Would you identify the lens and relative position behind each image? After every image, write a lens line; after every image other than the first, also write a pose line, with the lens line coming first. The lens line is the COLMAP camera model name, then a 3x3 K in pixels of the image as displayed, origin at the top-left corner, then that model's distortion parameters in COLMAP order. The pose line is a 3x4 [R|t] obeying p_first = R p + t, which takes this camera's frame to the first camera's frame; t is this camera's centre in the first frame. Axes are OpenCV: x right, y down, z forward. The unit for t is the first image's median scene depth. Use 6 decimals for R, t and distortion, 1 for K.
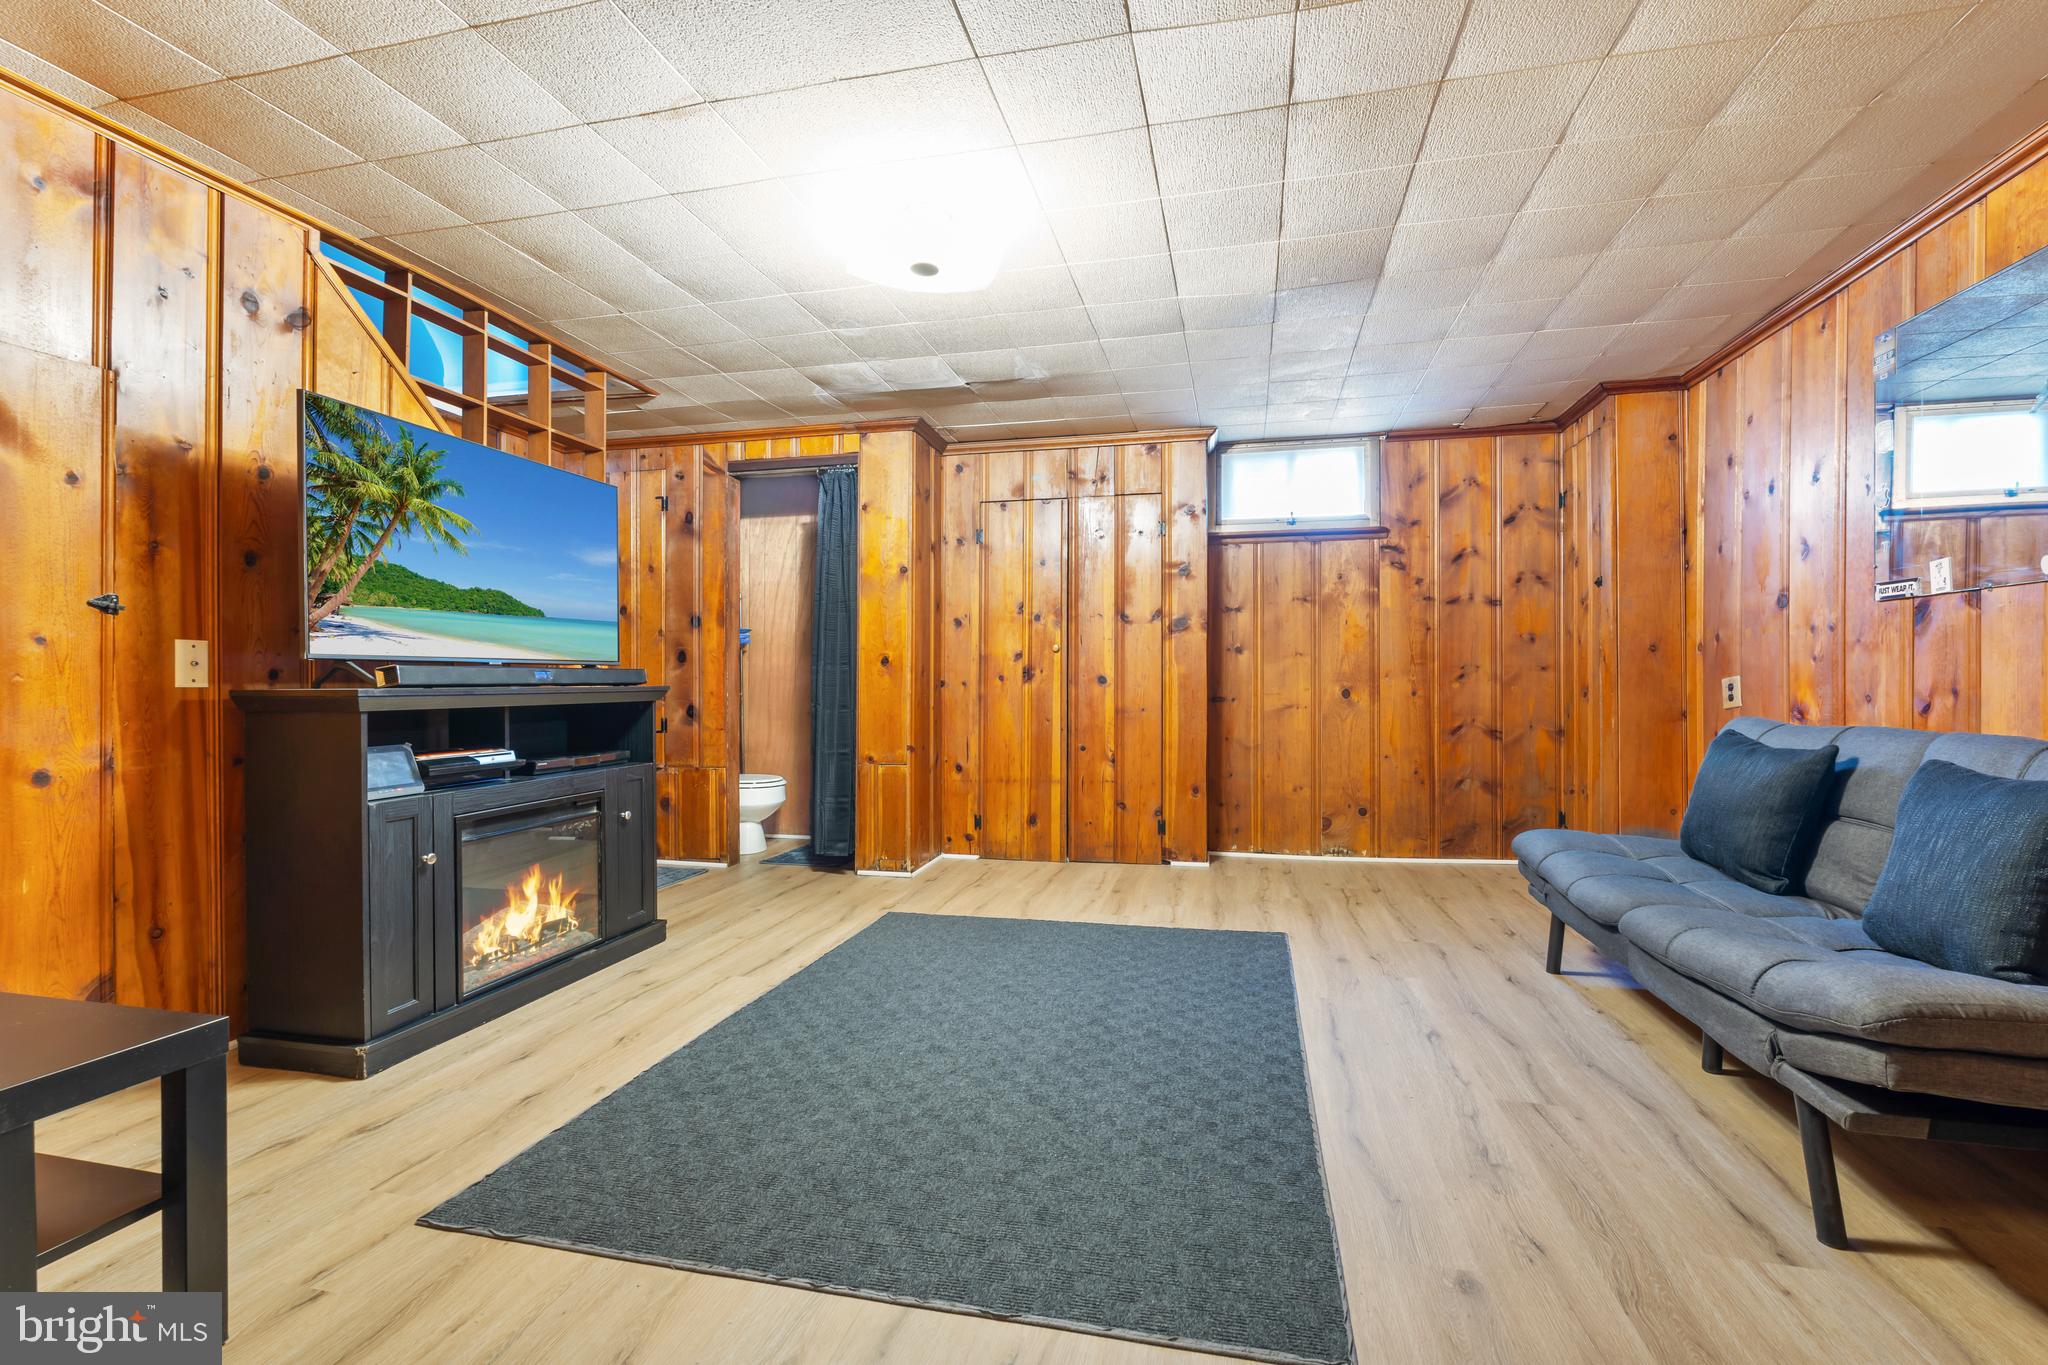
lens RADIAL K [[911.1, 0, 1026.8], [0, 911.1, 688.4], [0, 0, 1]] dist [-0.001665, -0.000196]
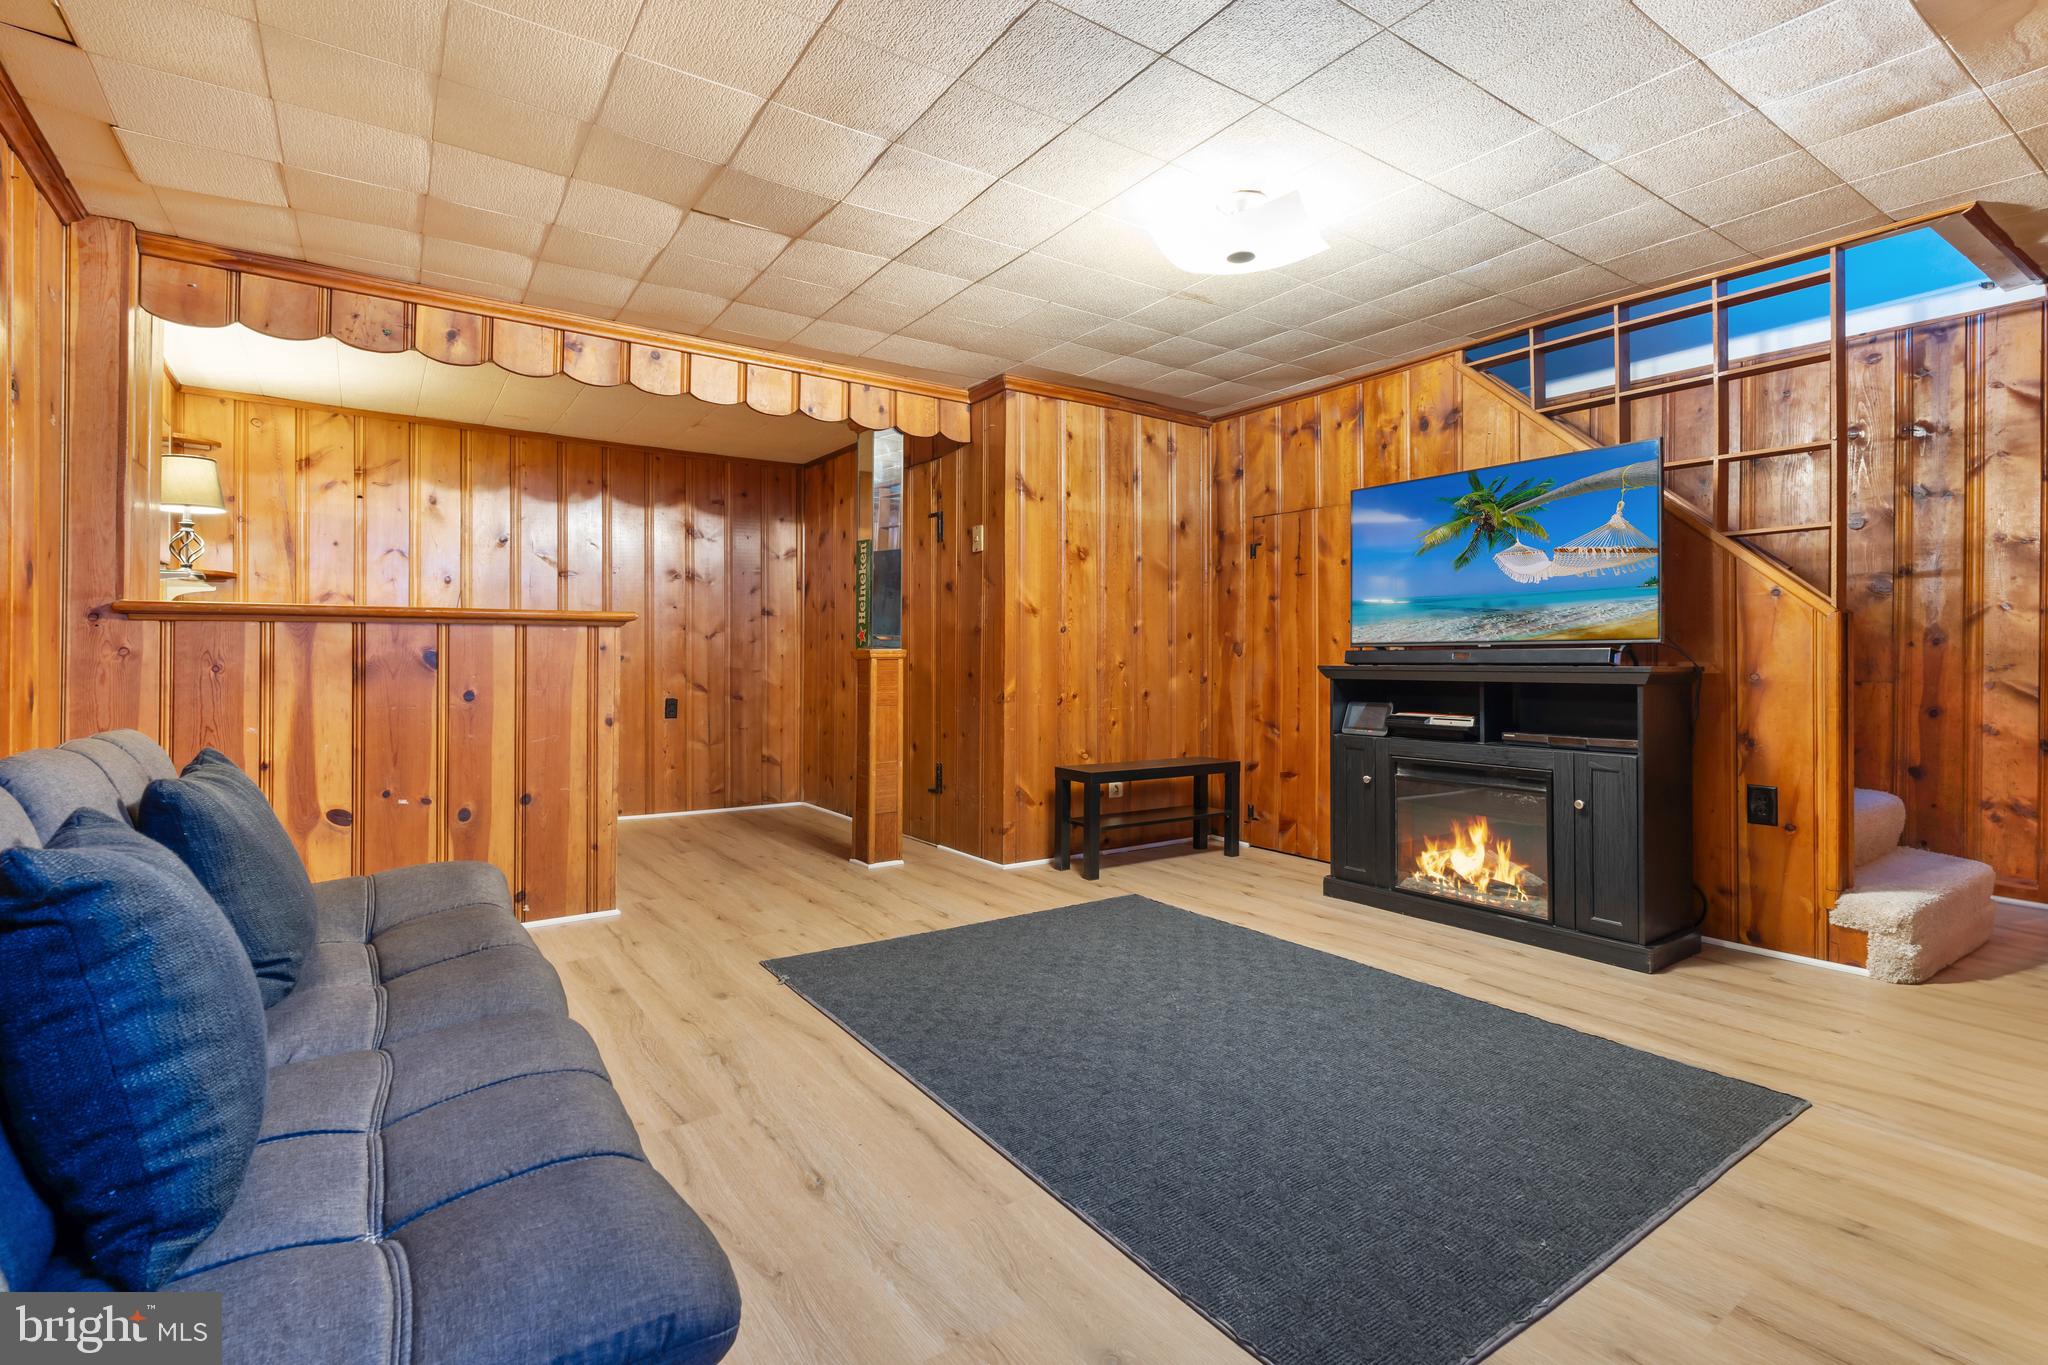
lens RADIAL K [[911.1, 0, 983.5], [0, 911.1, 651.6], [0, 0, 1]] dist [-0.001665, -0.000196]
pose [[-0.689960, -0.005478, -0.723827, 0.775921], [-0.004383, 0.999985, -0.003390, -0.013505], [0.723834, 0.000833, -0.689973, 1.415556]]
